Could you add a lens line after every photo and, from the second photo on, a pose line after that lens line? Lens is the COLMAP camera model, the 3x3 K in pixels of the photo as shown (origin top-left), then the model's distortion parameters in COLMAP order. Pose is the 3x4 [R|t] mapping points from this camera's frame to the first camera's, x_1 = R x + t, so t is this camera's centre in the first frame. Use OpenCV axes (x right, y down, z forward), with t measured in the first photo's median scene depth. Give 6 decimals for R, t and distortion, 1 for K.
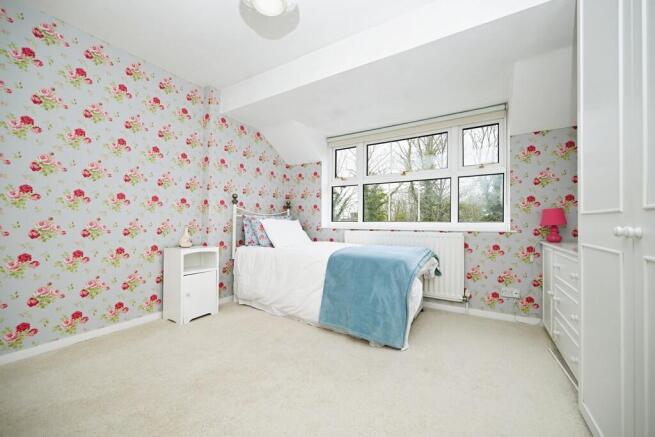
lens RADIAL K [[255.4, 0, 328.7], [0, 255.4, 219.6], [0, 0, 1]] dist [0.002862, 0.000170]
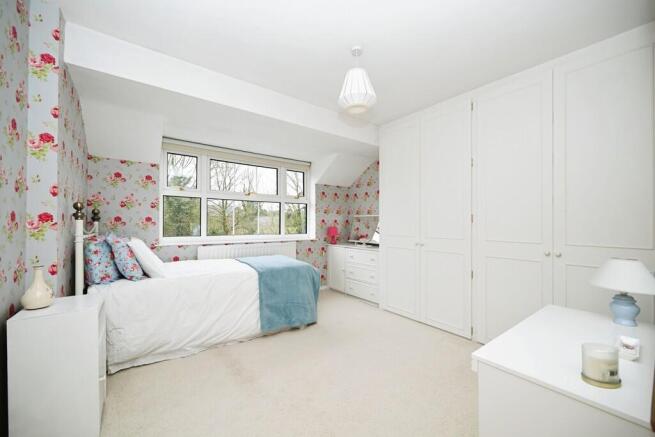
lens RADIAL K [[255.4, 0, 327.8], [0, 255.4, 221.1], [0, 0, 1]] dist [0.002862, 0.000170]
pose [[0.379198, 0.006096, 0.925296, -0.813366], [-0.012887, 0.999916, -0.001306, -0.072776], [-0.925226, -0.011429, 0.379245, 0.261994]]
